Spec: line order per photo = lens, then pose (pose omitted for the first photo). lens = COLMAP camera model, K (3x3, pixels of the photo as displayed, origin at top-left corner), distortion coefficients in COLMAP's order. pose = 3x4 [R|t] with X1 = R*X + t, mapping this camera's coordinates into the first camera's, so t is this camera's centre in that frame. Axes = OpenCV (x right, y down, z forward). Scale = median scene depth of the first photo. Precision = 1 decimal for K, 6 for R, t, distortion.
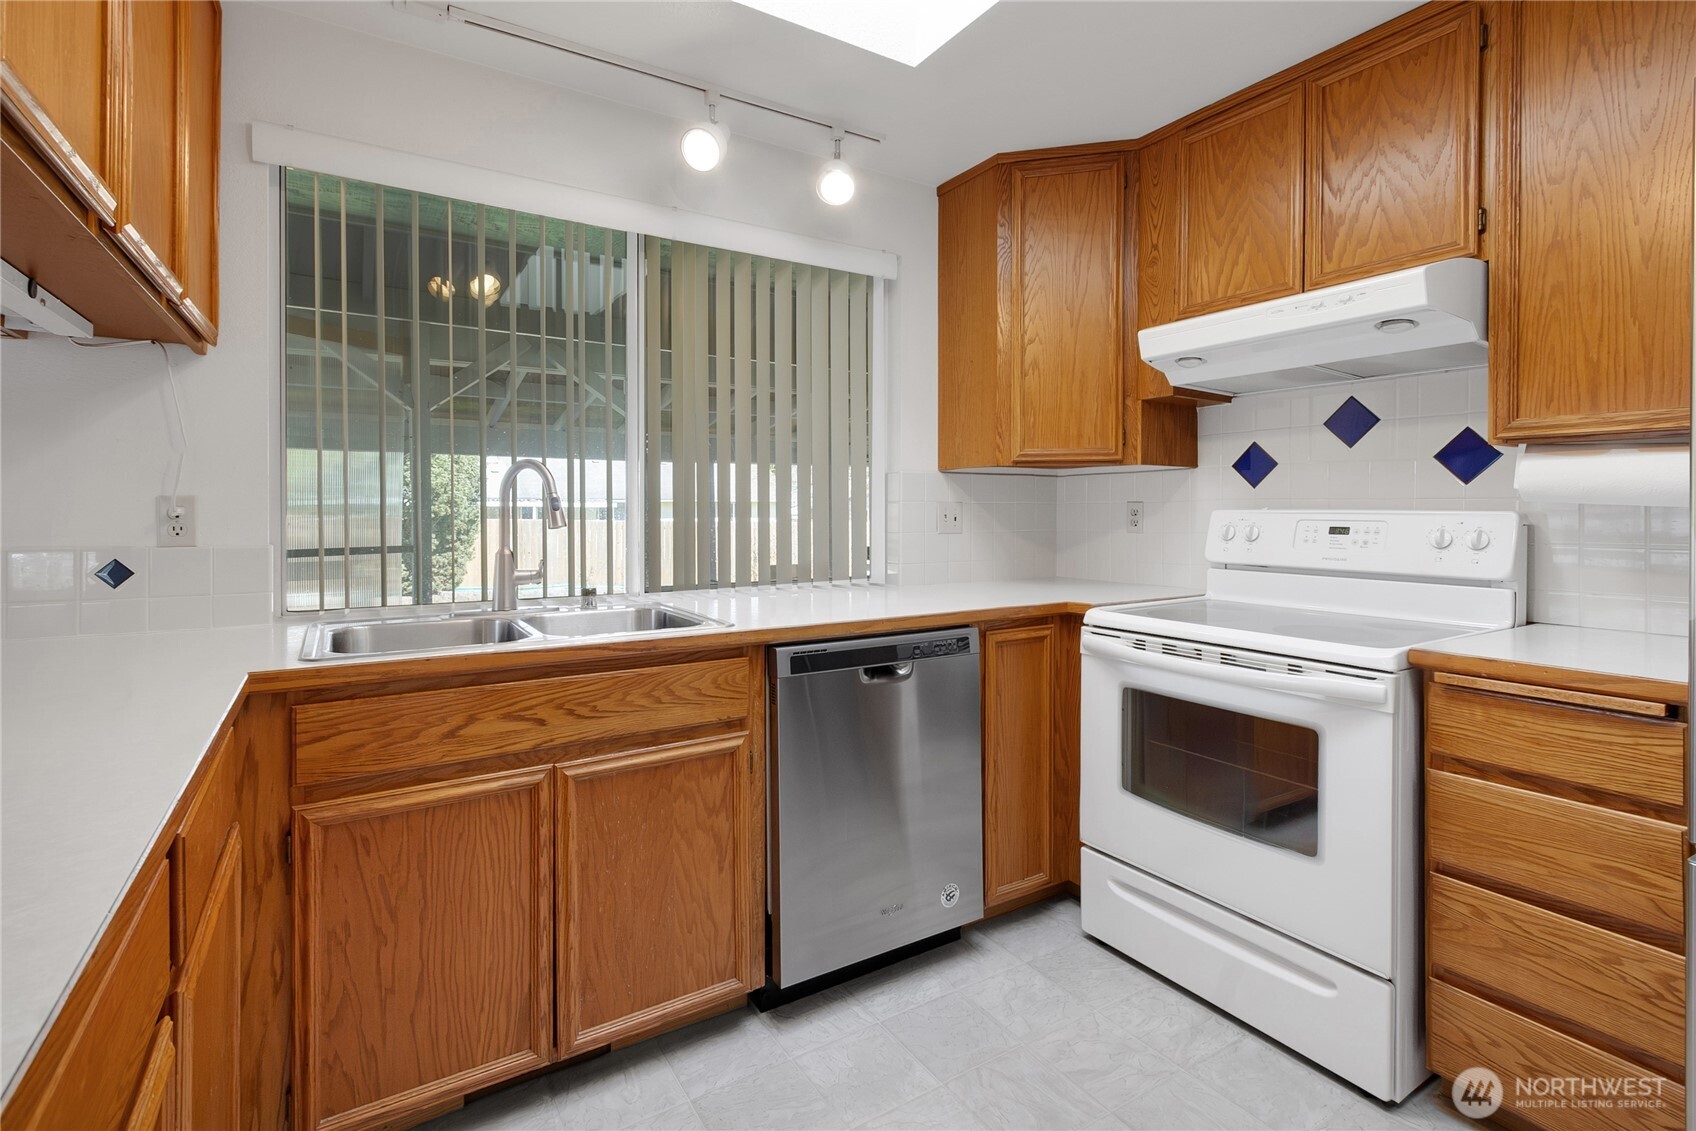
lens RADIAL K [[792.1, 0, 828.4], [0, 792.1, 517.5], [0, 0, 1]] dist [-0.001511, -0.000806]
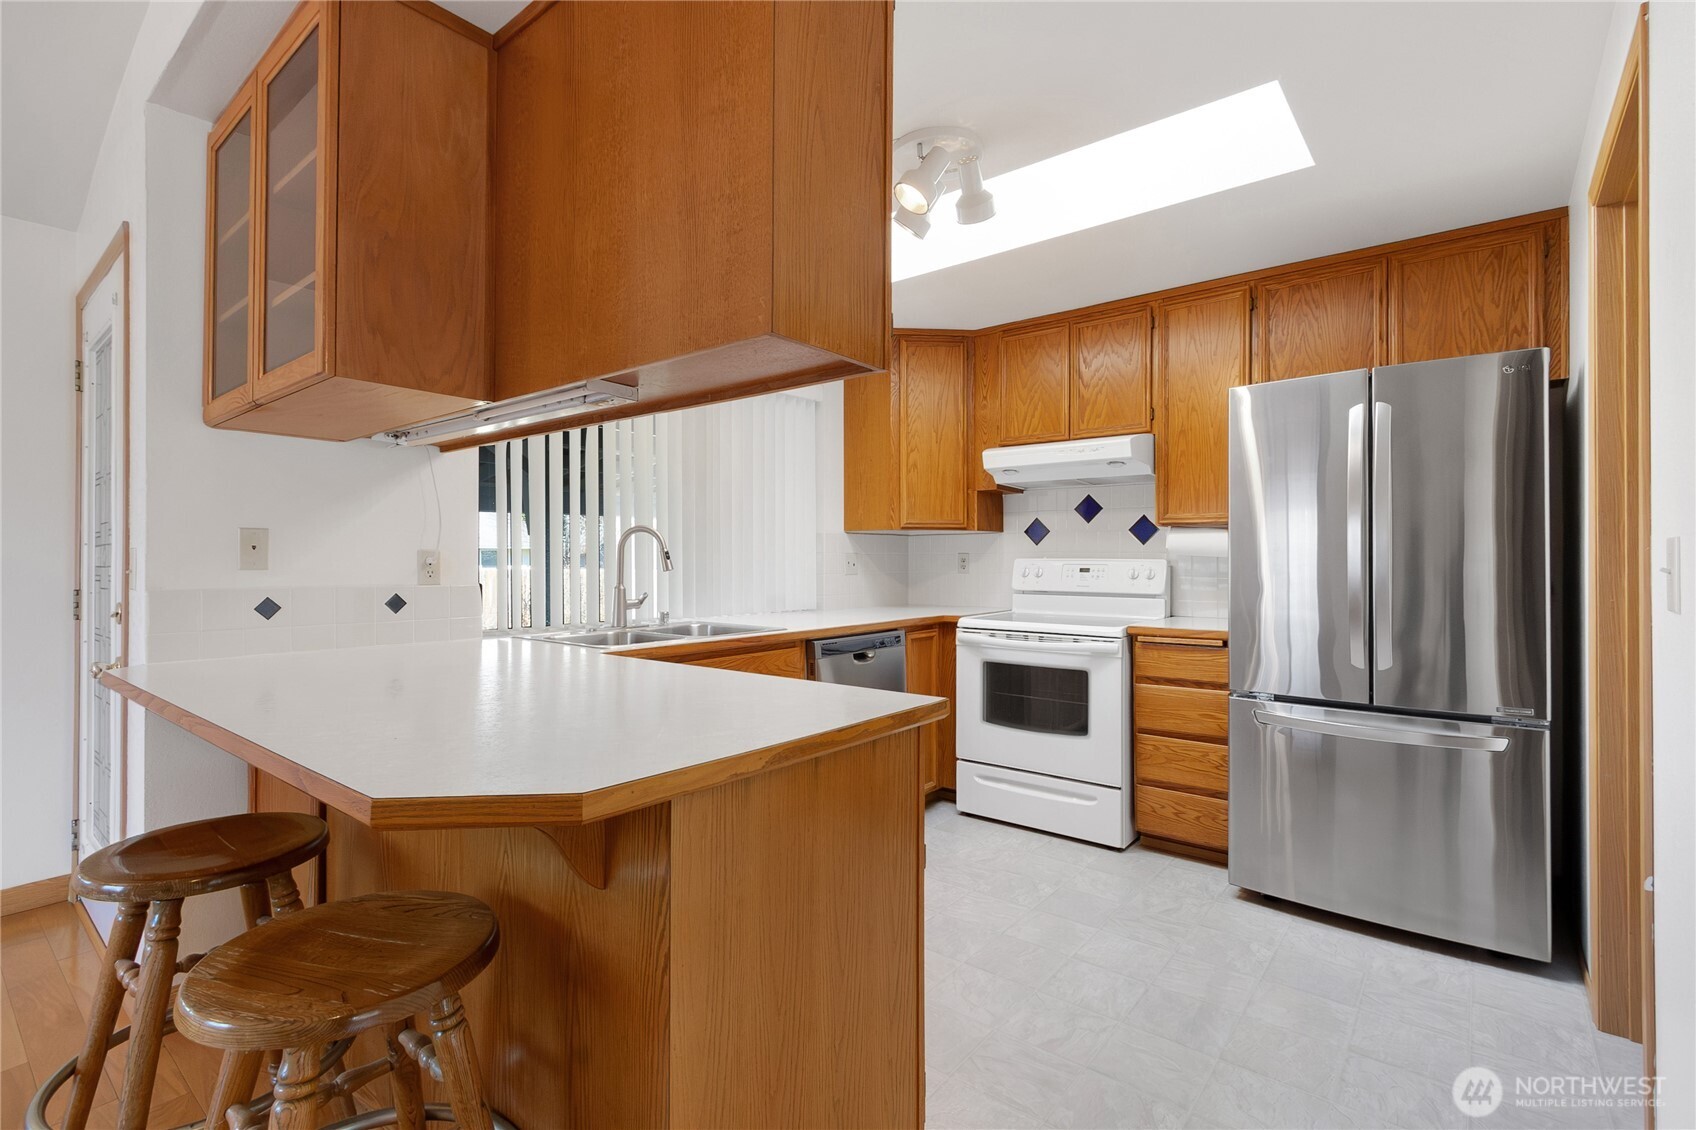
lens RADIAL K [[792.1, 0, 843.5], [0, 792.1, 558.1], [0, 0, 1]] dist [-0.001511, -0.000806]
pose [[0.938994, -0.000379, 0.343933, -0.522055], [0.003265, 0.999964, -0.007813, 0.001820], [-0.343918, 0.008459, 0.938962, -0.533848]]
